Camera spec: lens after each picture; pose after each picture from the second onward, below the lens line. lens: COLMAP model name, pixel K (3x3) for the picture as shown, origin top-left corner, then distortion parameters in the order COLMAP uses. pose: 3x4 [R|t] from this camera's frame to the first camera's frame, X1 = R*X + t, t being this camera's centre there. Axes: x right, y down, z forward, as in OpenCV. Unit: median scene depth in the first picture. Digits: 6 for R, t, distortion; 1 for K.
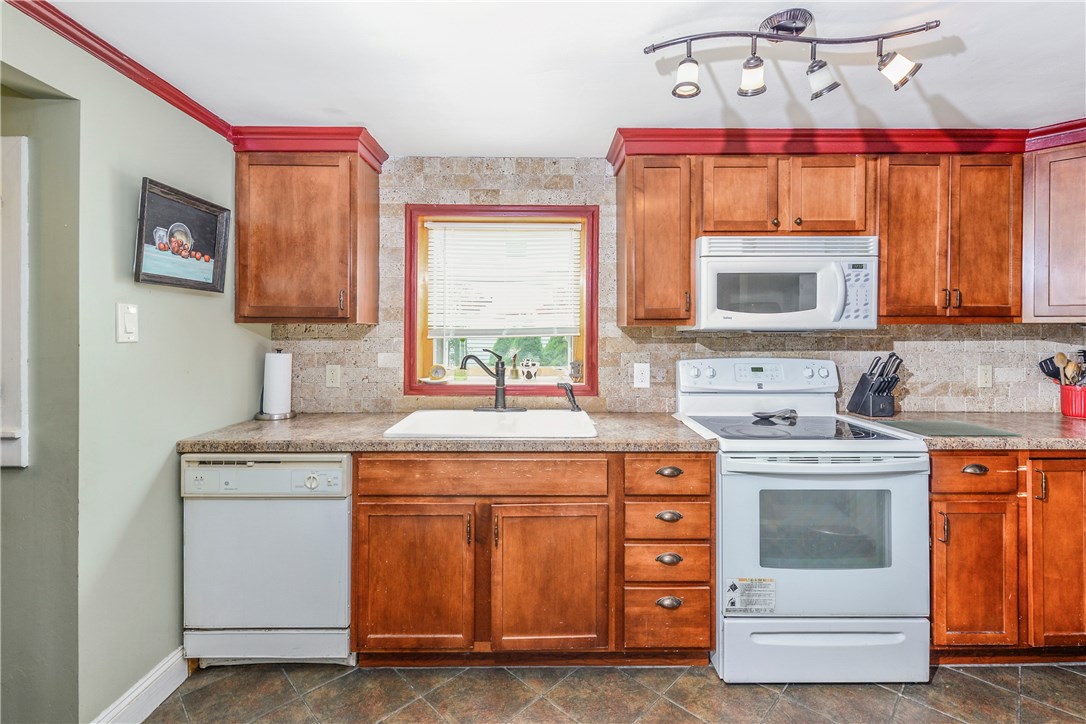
lens RADIAL K [[477.7, 0, 545.4], [0, 477.7, 336.3], [0, 0, 1]] dist [-0.000107, 0.000087]
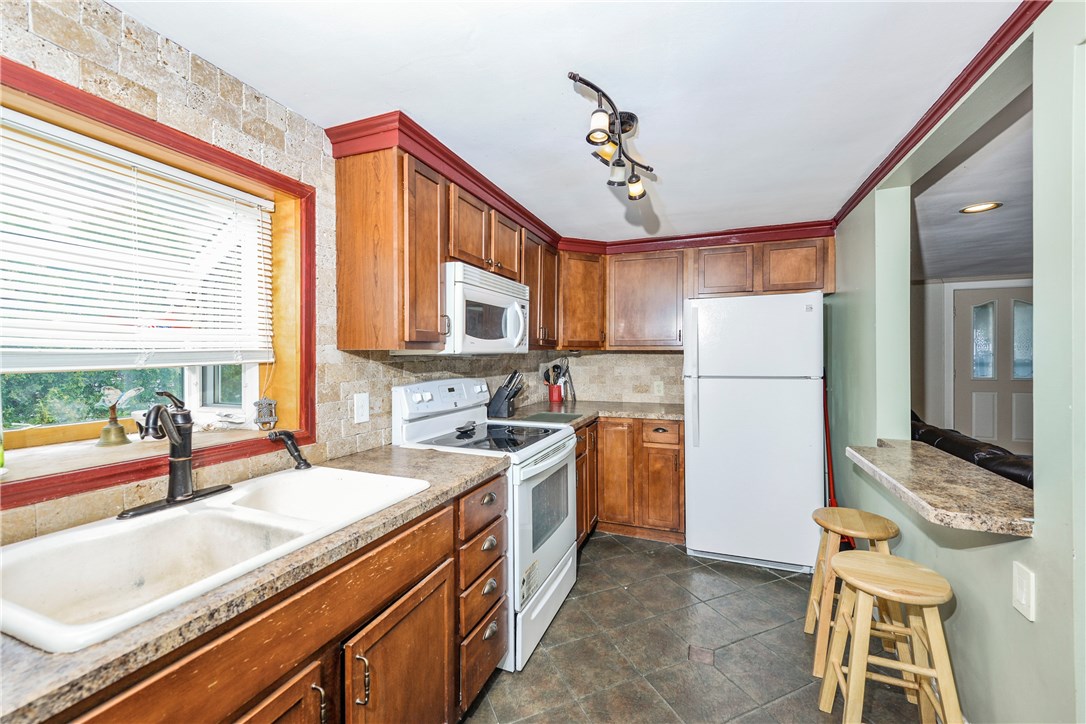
lens RADIAL K [[431.5, 0, 544.3], [0, 431.5, 359.7], [0, 0, 1]] dist [0.000283, -0.000011]
pose [[0.372000, -0.012342, 0.928151, -0.397913], [0.006938, 0.999921, 0.010515, -0.009626], [-0.928207, 0.002528, 0.372056, 0.427360]]
